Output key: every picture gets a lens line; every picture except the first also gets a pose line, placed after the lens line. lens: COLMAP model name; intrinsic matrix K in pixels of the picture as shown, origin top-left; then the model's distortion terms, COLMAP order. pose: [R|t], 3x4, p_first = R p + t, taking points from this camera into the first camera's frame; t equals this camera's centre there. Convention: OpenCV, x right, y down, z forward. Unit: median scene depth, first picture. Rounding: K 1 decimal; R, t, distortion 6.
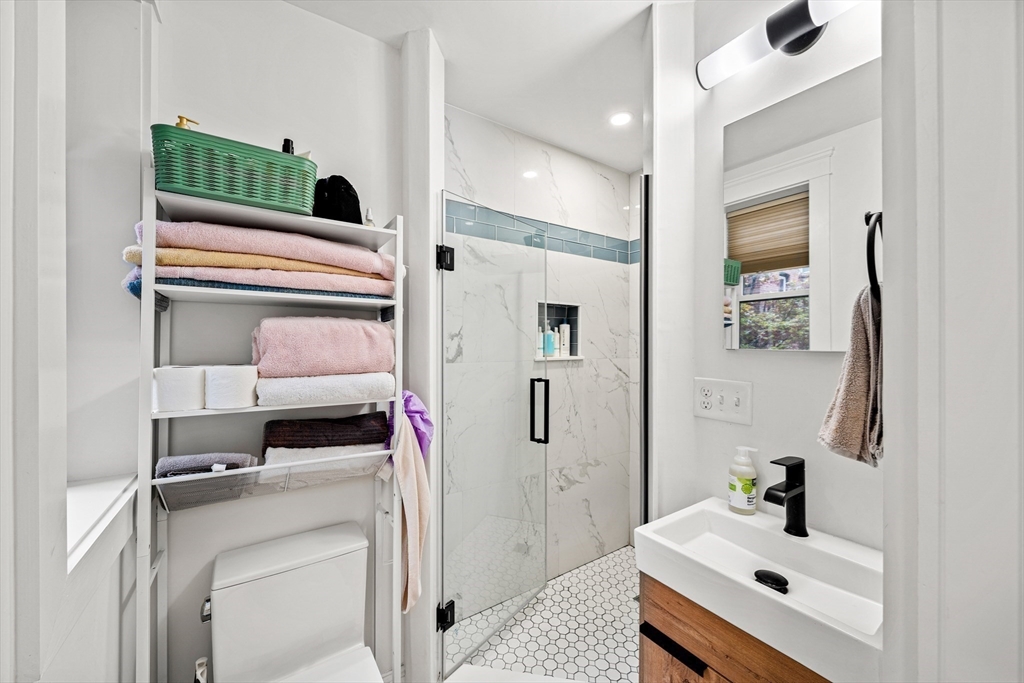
lens RADIAL K [[386.5, 0, 502.1], [0, 386.5, 341.0], [0, 0, 1]] dist [-0.001135, -0.000757]
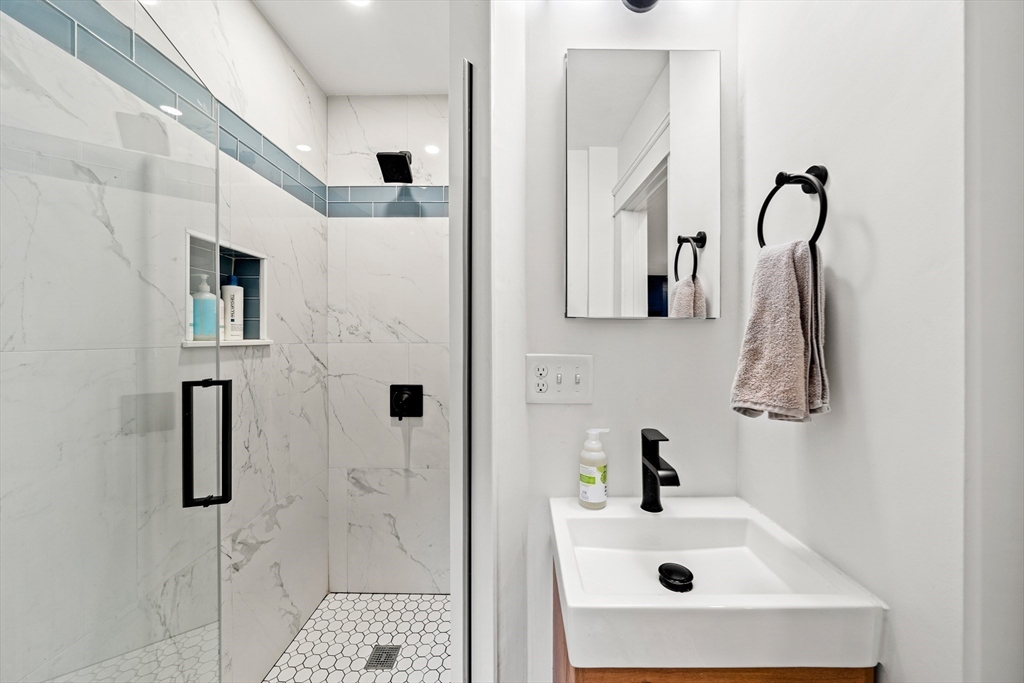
lens RADIAL K [[373.4, 0, 521.0], [0, 373.4, 338.4], [0, 0, 1]] dist [-0.003350, 0.000583]
pose [[0.544165, -0.002700, 0.838974, -0.080079], [-0.005013, 0.999967, 0.006470, 0.032208], [-0.838963, -0.007727, 0.544133, 0.335050]]
